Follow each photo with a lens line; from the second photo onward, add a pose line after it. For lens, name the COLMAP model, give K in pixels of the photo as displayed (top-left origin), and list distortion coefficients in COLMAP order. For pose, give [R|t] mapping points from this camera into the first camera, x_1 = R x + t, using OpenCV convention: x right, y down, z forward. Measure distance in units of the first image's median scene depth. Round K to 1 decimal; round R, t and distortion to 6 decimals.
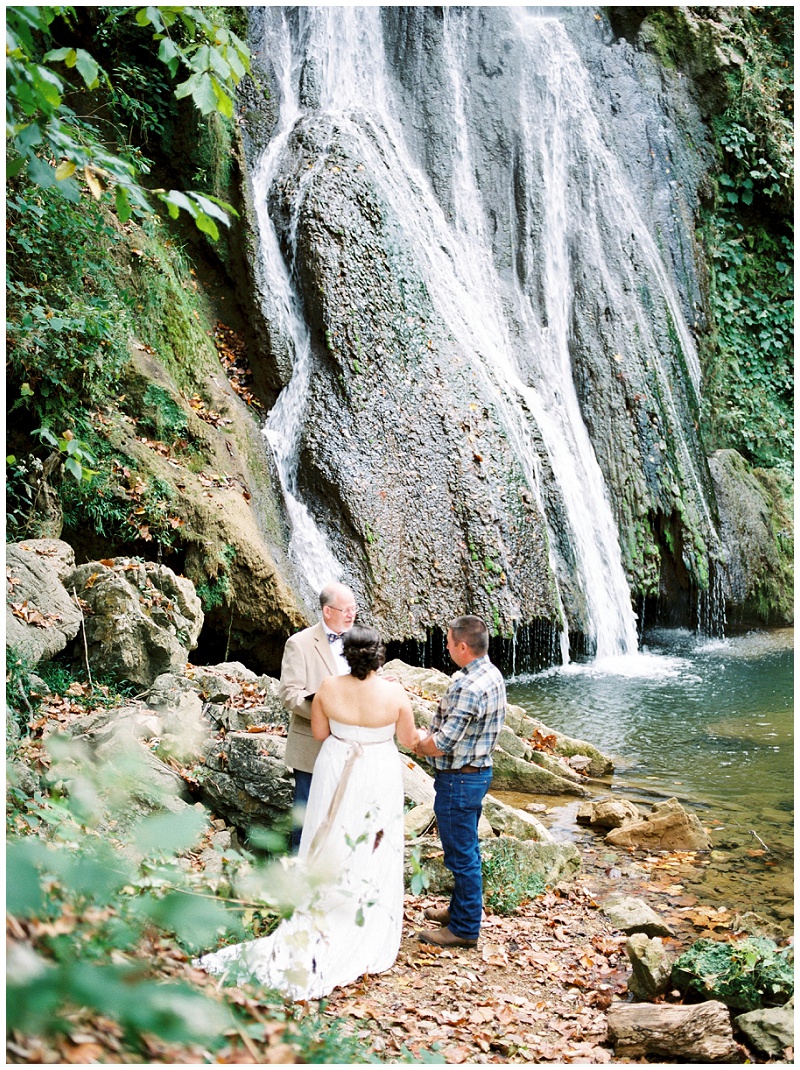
lens RADIAL K [[1539.2, 0, 400.0], [0, 1539.2, 535.0], [0, 0, 1]] dist [-0.009486, -0.041478]
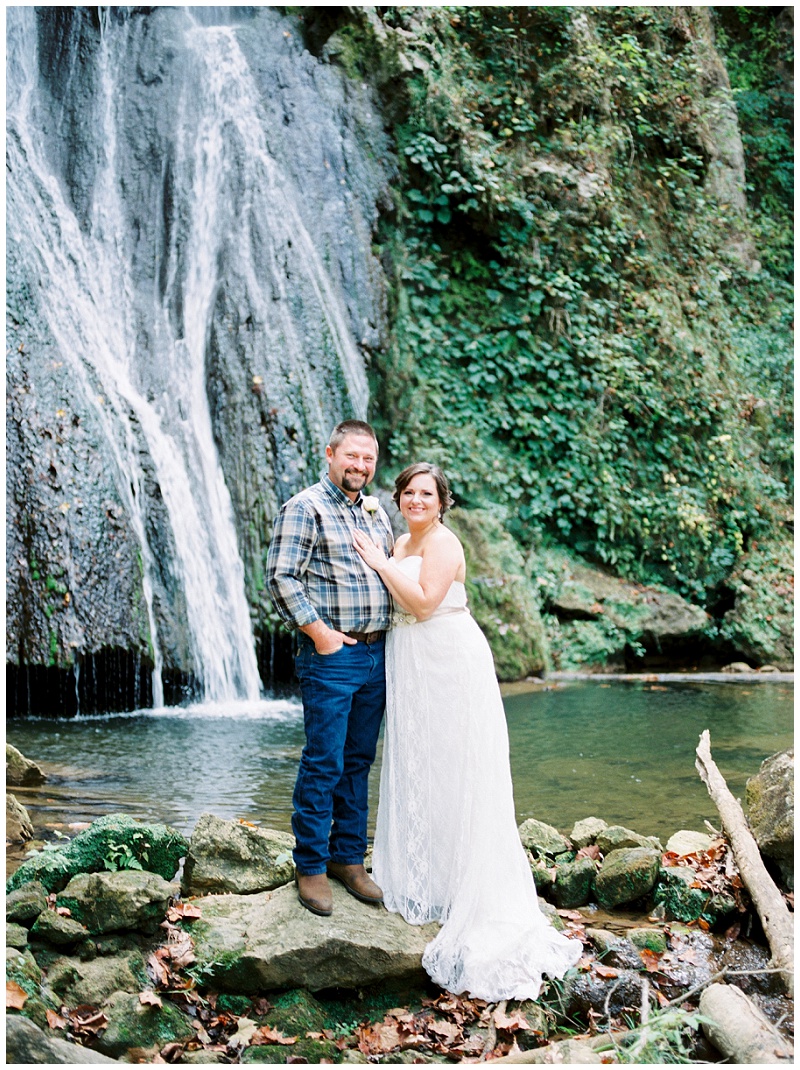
lens RADIAL K [[1539.5, 0, 400.0], [0, 1539.5, 535.0], [0, 0, 1]] dist [-0.026505, 0.015655]
pose [[0.999909, -0.013489, 0.000721, 0.215976], [0.013479, 0.992766, -0.119310, 0.083028], [0.000894, 0.119309, 0.992857, 0.132246]]
